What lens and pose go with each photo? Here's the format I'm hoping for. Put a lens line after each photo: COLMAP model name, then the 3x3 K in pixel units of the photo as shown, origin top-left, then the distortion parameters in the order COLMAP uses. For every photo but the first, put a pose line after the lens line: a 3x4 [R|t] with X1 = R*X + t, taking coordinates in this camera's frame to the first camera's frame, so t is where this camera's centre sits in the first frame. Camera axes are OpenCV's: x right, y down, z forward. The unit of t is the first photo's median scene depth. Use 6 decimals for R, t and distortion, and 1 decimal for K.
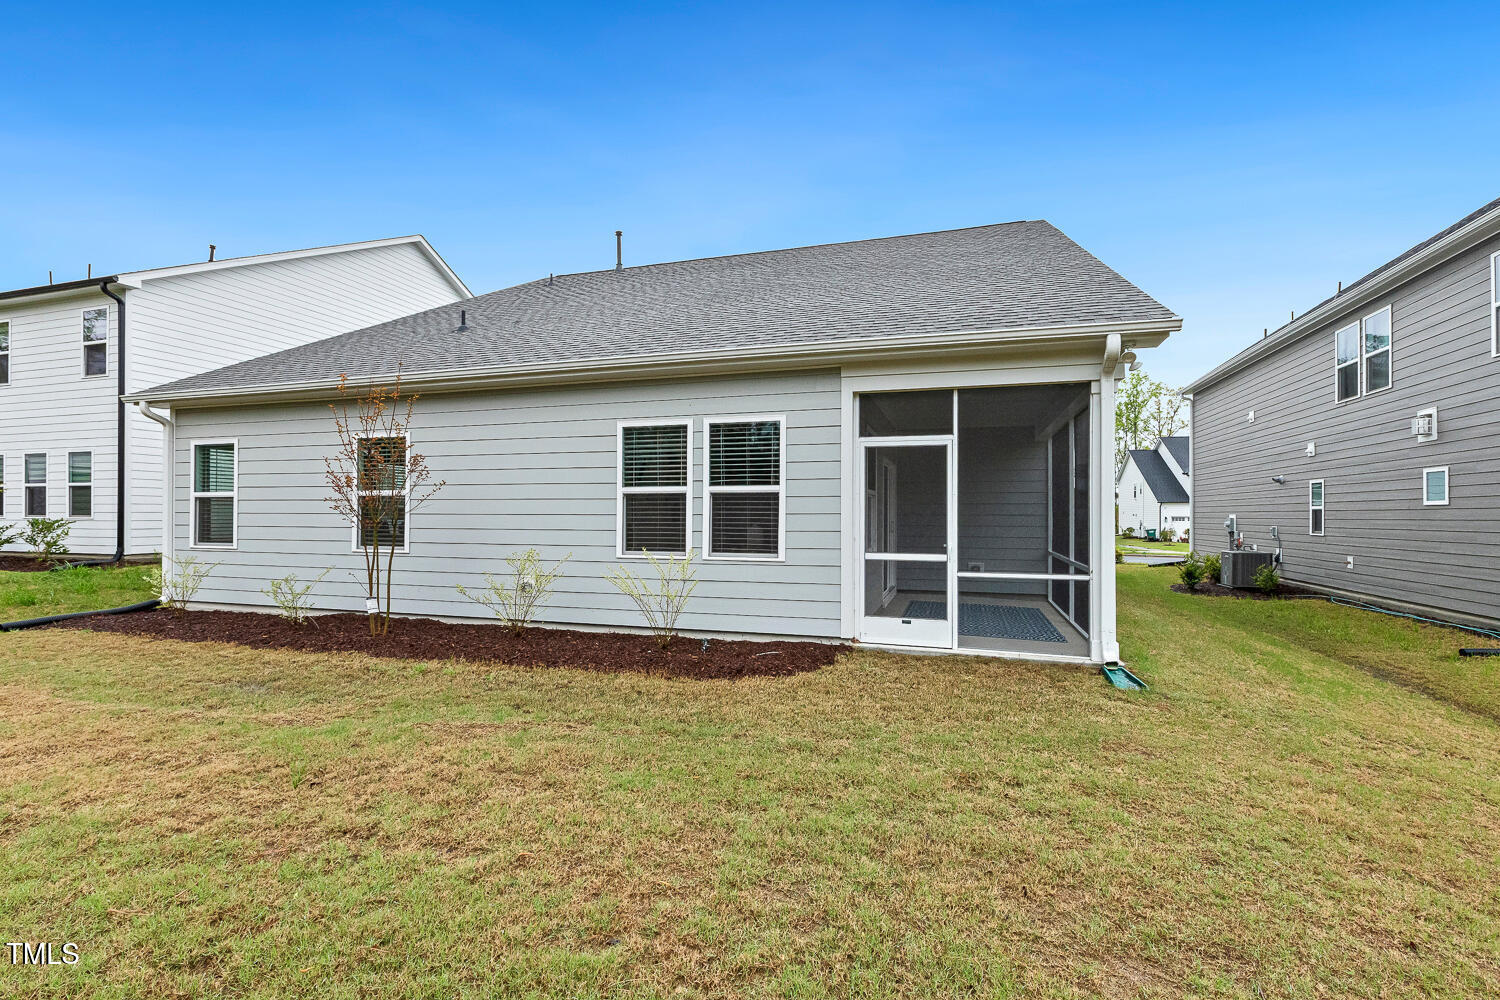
lens RADIAL K [[718.1, 0, 747.9], [0, 718.1, 501.8], [0, 0, 1]] dist [0.003299, 0.001098]
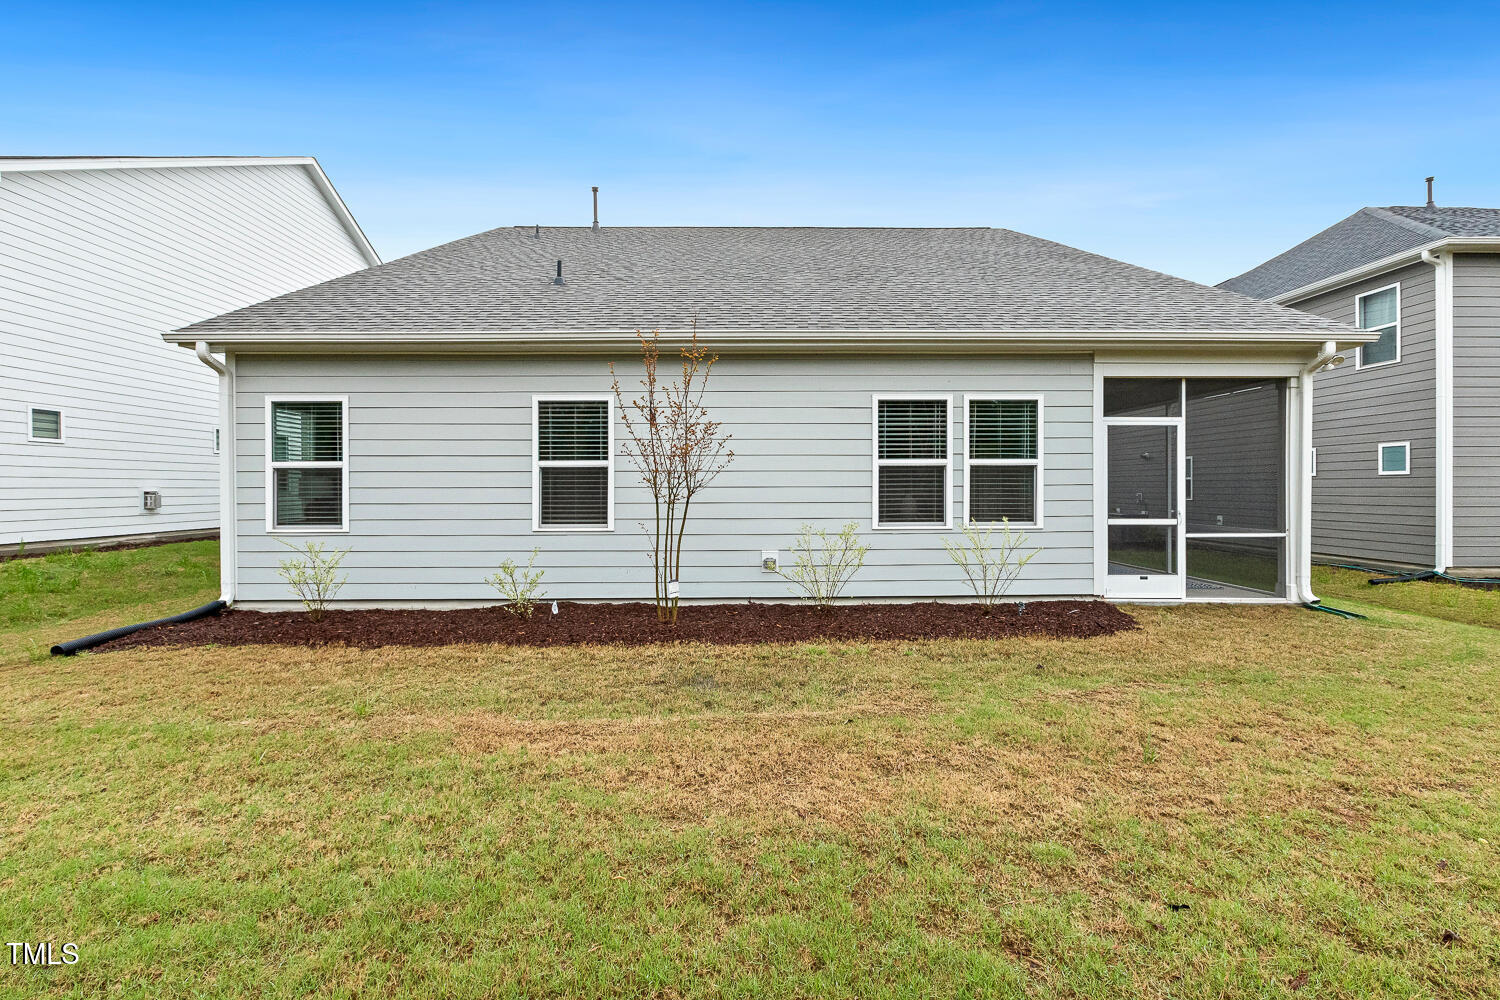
lens RADIAL K [[686.1, 0, 749.5], [0, 686.1, 495.1], [0, 0, 1]] dist [-0.000009, -0.000321]
pose [[0.943660, -0.010531, 0.330749, -0.671565], [-0.000425, 0.999454, 0.033035, -0.002250], [-0.330916, -0.031315, 0.943141, 0.152917]]
